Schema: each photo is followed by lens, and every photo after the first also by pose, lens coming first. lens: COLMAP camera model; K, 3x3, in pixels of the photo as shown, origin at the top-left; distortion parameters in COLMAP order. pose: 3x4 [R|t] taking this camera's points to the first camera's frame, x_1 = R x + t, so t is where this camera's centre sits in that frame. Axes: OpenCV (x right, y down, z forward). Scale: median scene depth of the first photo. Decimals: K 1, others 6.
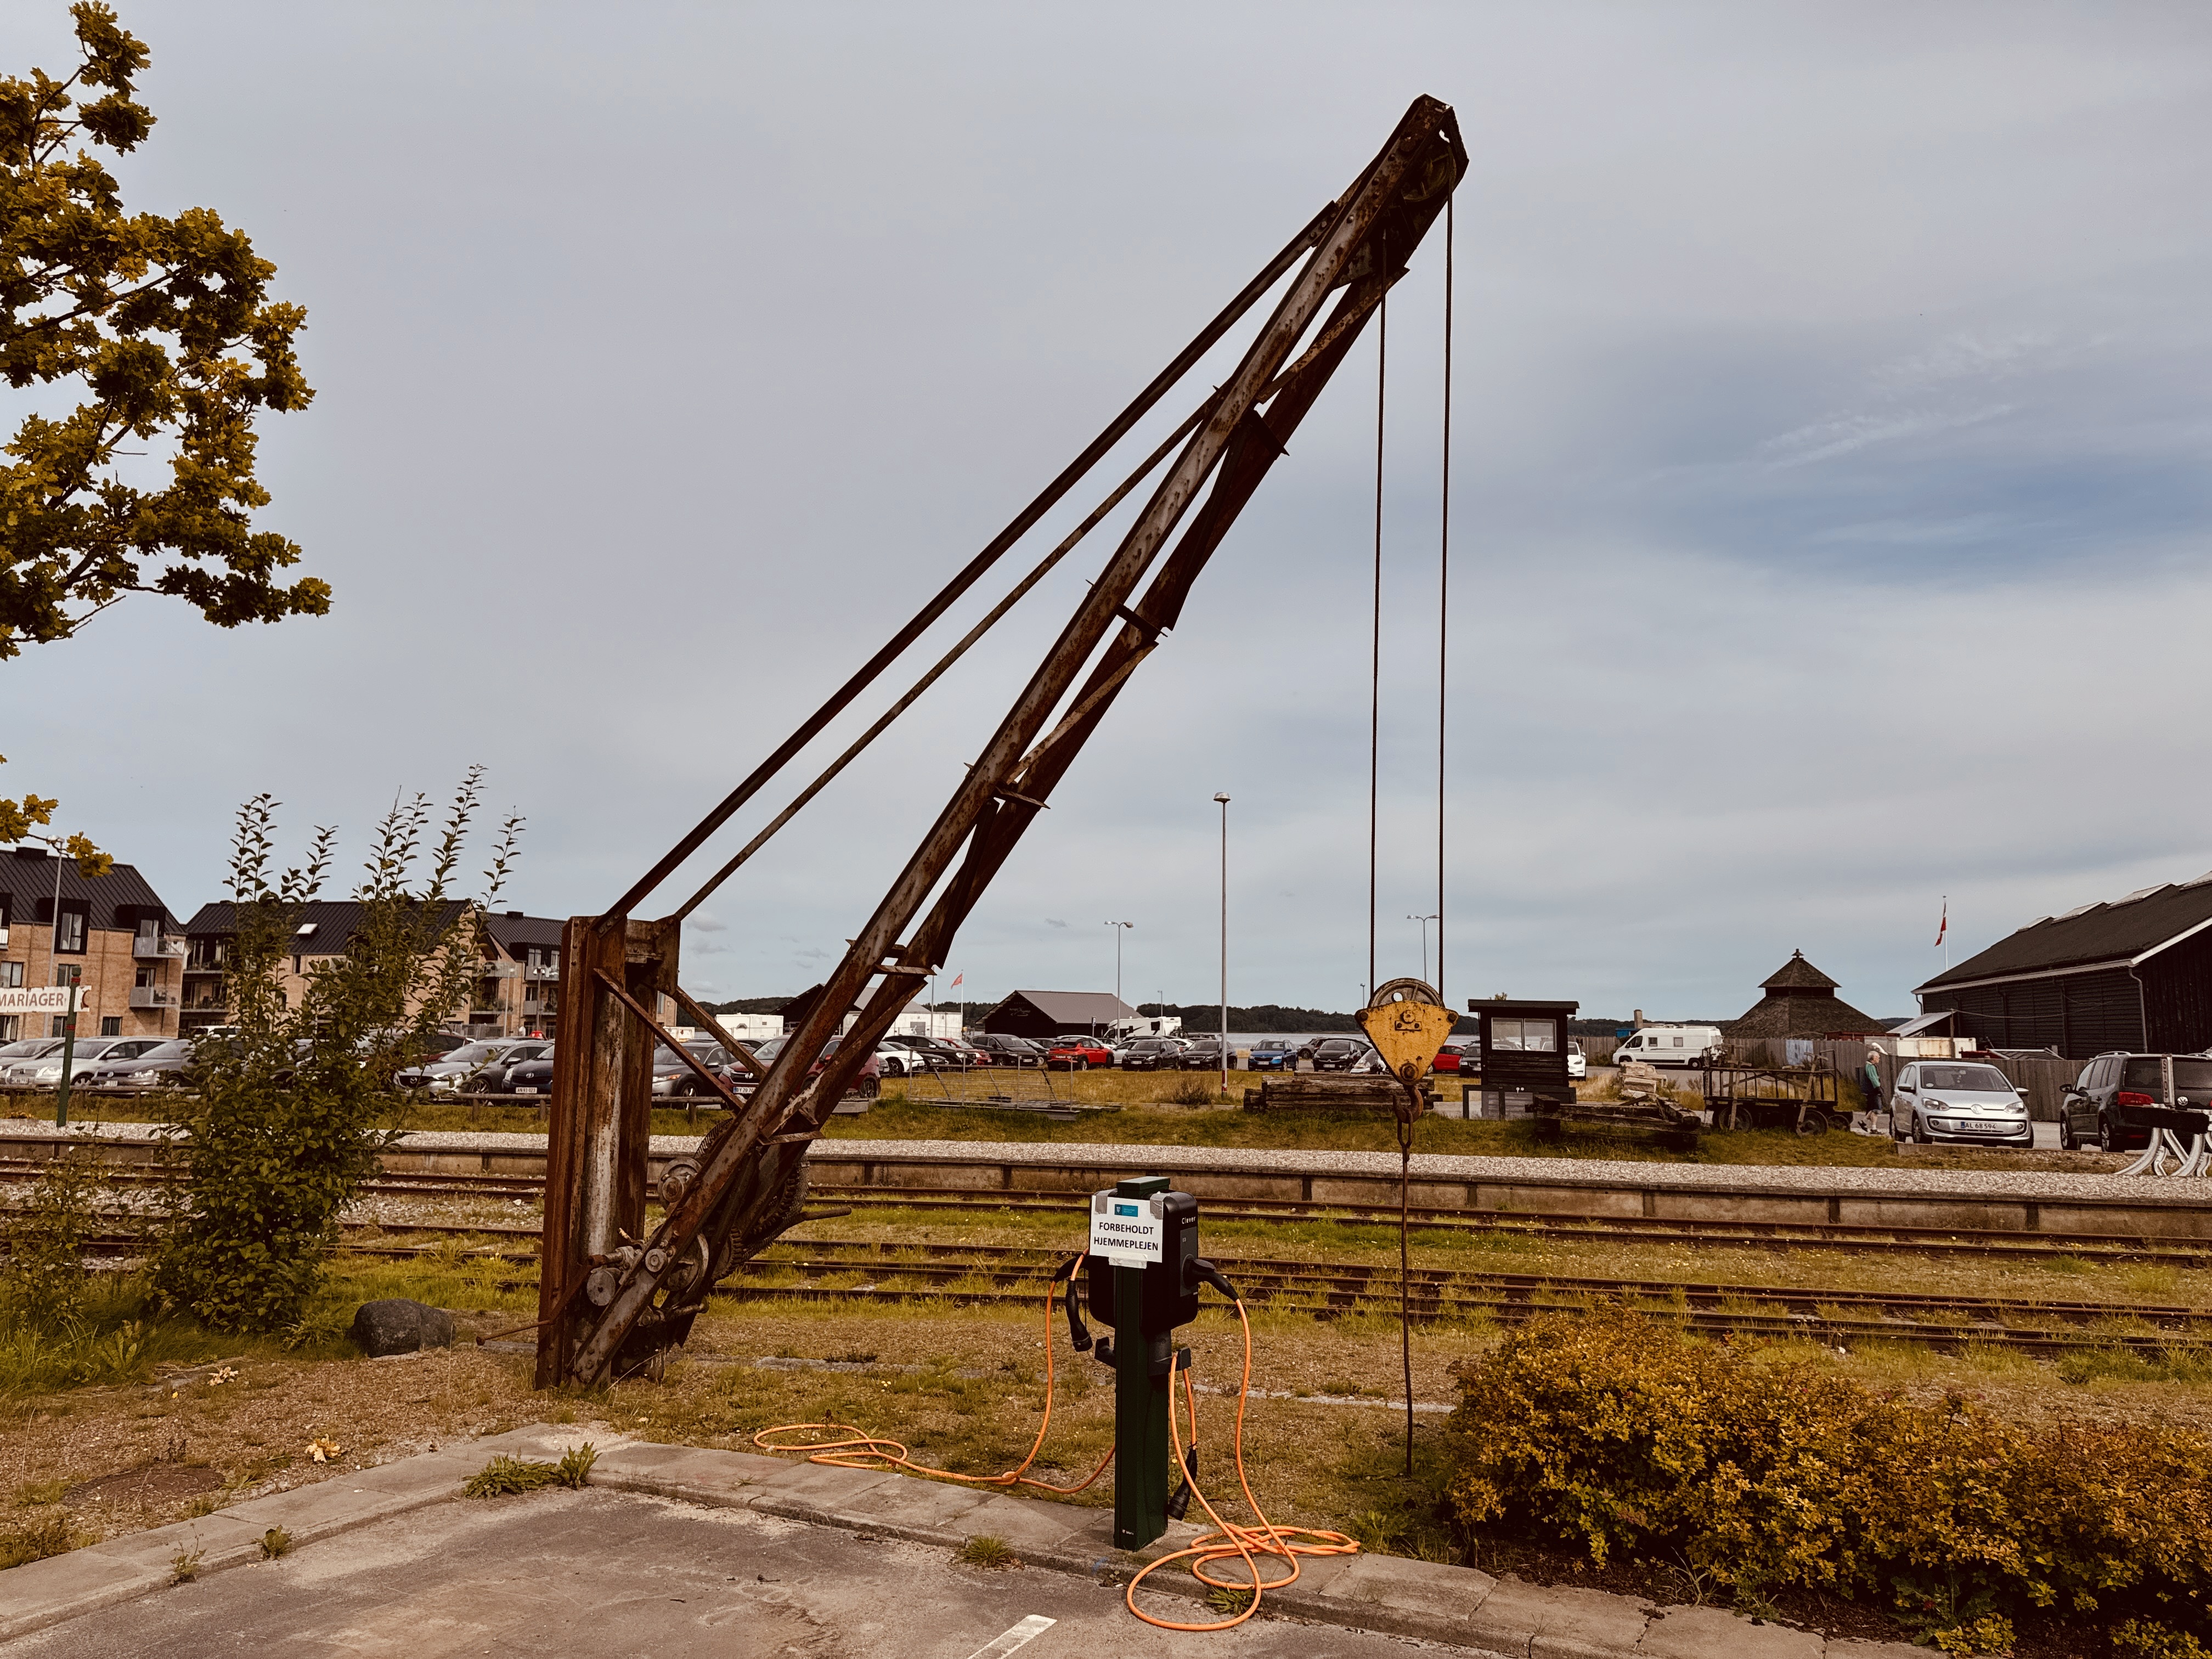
lens RADIAL K [[1558.6, 0, 1105.7], [0, 1558.6, 829.5], [0, 0, 1]] dist [-0.000993, 0.000193]
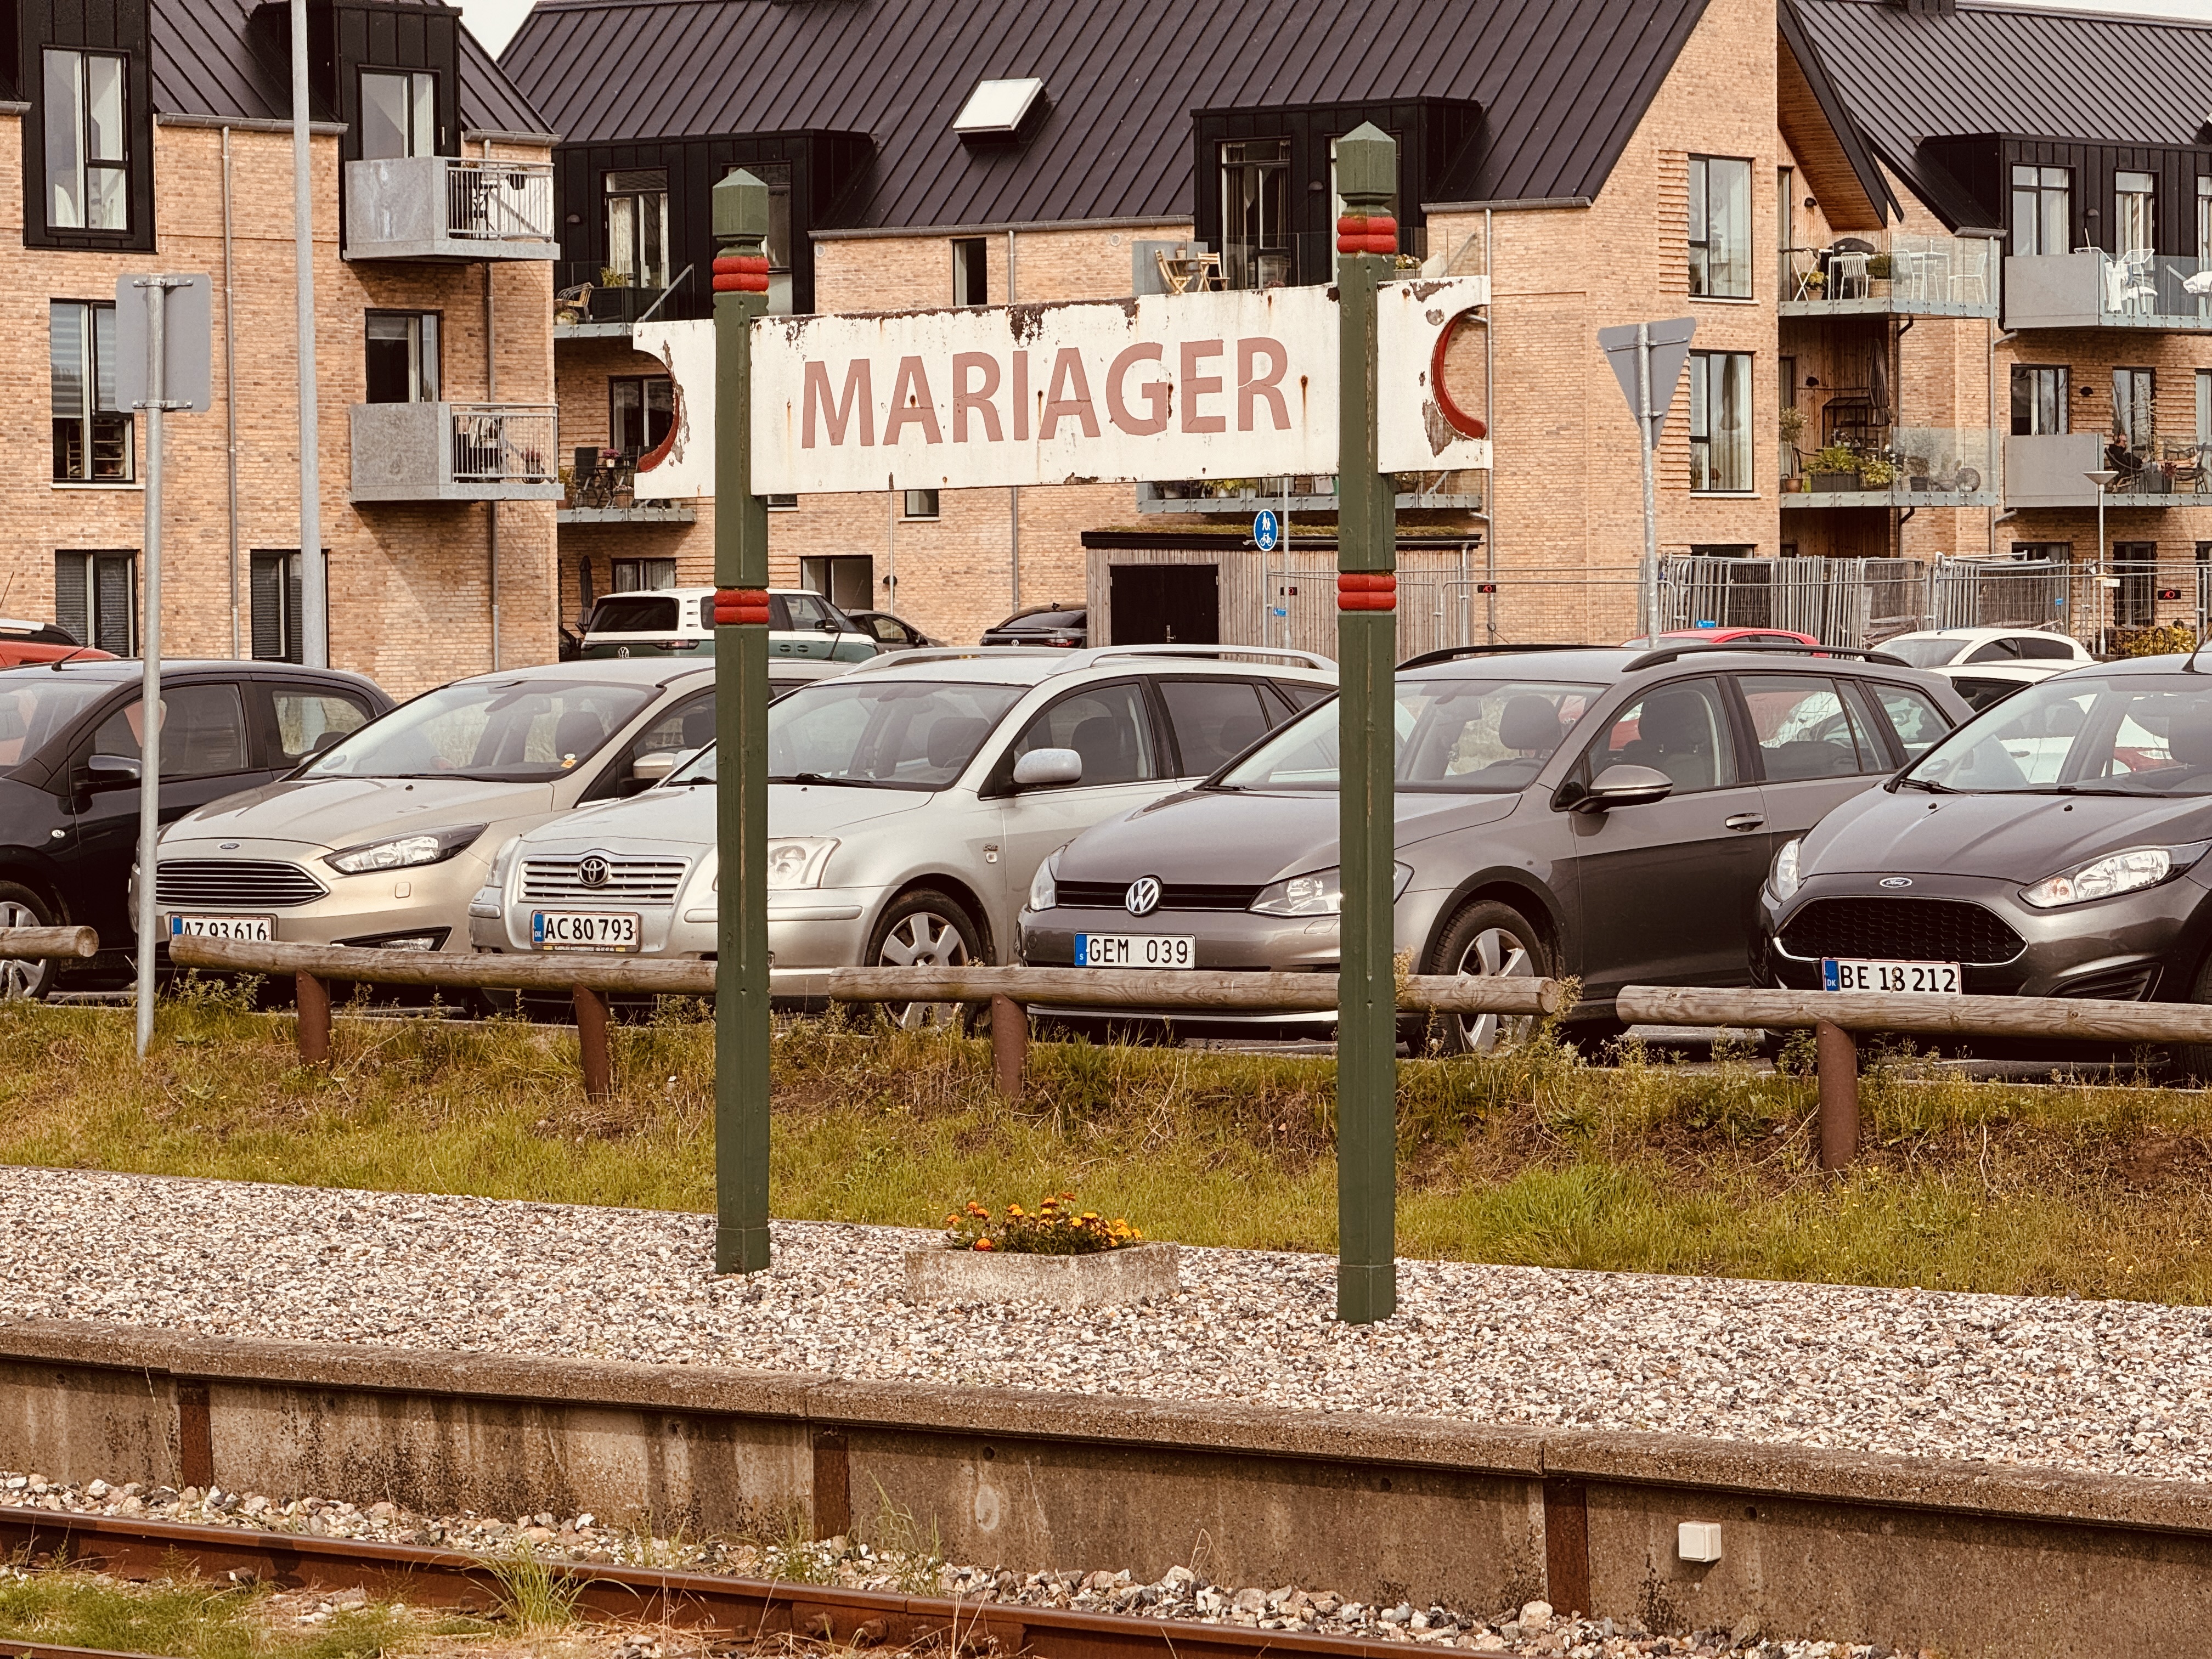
lens RADIAL K [[7711.5, 0, 1106.3], [0, 7711.5, 828.9], [0, 0, 1]] dist [0.187662, 0.000000]
pose [[0.913883, -0.002468, -0.405971, -0.121554], [0.067647, 0.986928, 0.146279, 0.014248], [0.400303, -0.161145, 0.902103, 0.114021]]
